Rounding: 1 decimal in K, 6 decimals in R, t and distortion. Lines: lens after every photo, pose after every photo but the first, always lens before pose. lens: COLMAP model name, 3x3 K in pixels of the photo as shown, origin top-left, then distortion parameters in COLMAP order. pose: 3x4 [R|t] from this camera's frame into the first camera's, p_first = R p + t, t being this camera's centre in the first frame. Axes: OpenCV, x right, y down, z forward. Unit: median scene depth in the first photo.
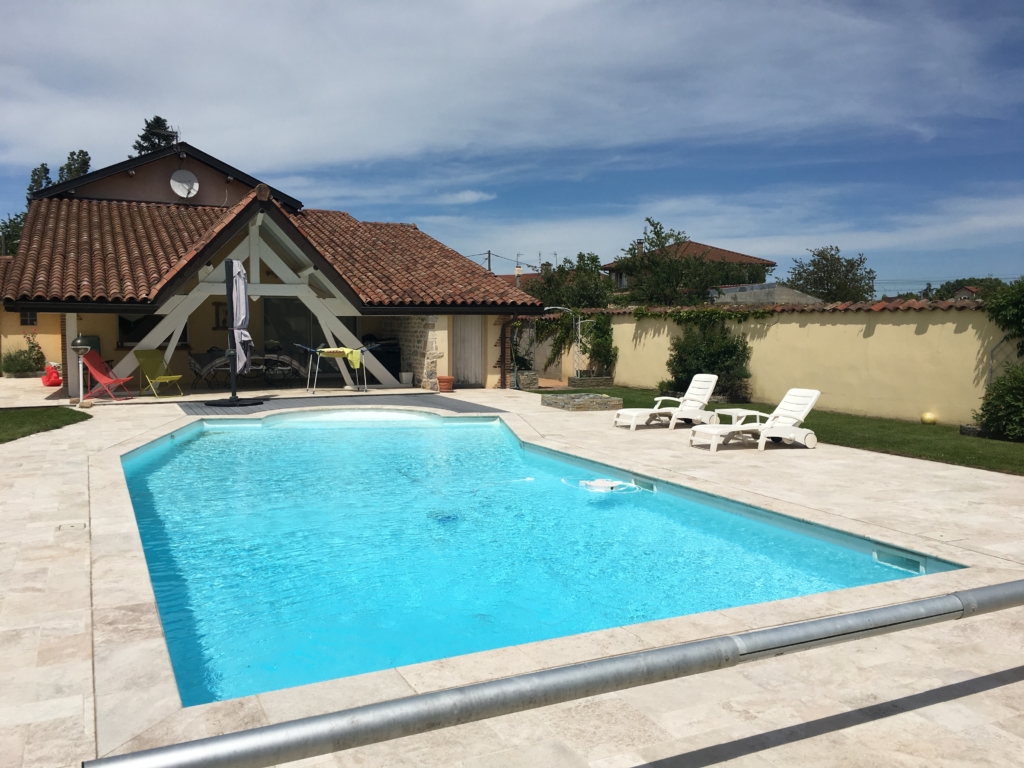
lens RADIAL K [[871.4, 0, 511.7], [0, 871.4, 384.4], [0, 0, 1]] dist [0.074932, -0.088983]
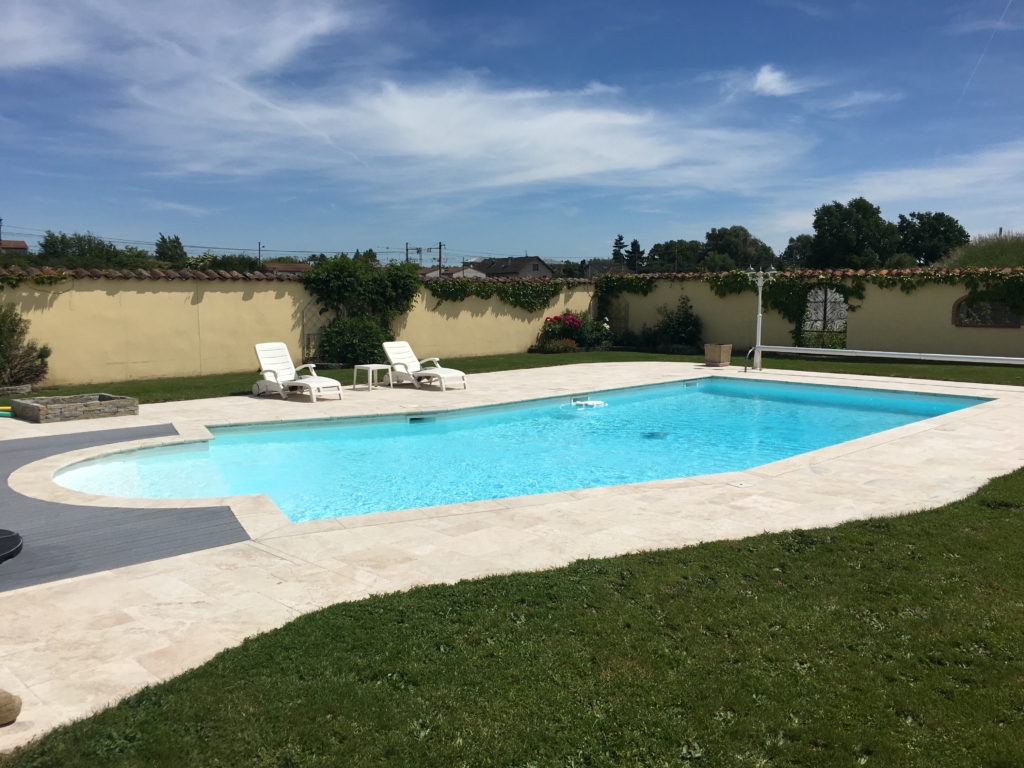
lens RADIAL K [[871.4, 0, 510.6], [0, 871.4, 380.7], [0, 0, 1]] dist [0.074932, -0.088983]
pose [[-0.322966, -0.101931, 0.940905, -0.745691], [0.064256, 0.989527, 0.129254, -0.074667], [-0.944227, 0.102203, -0.313034, 0.979705]]
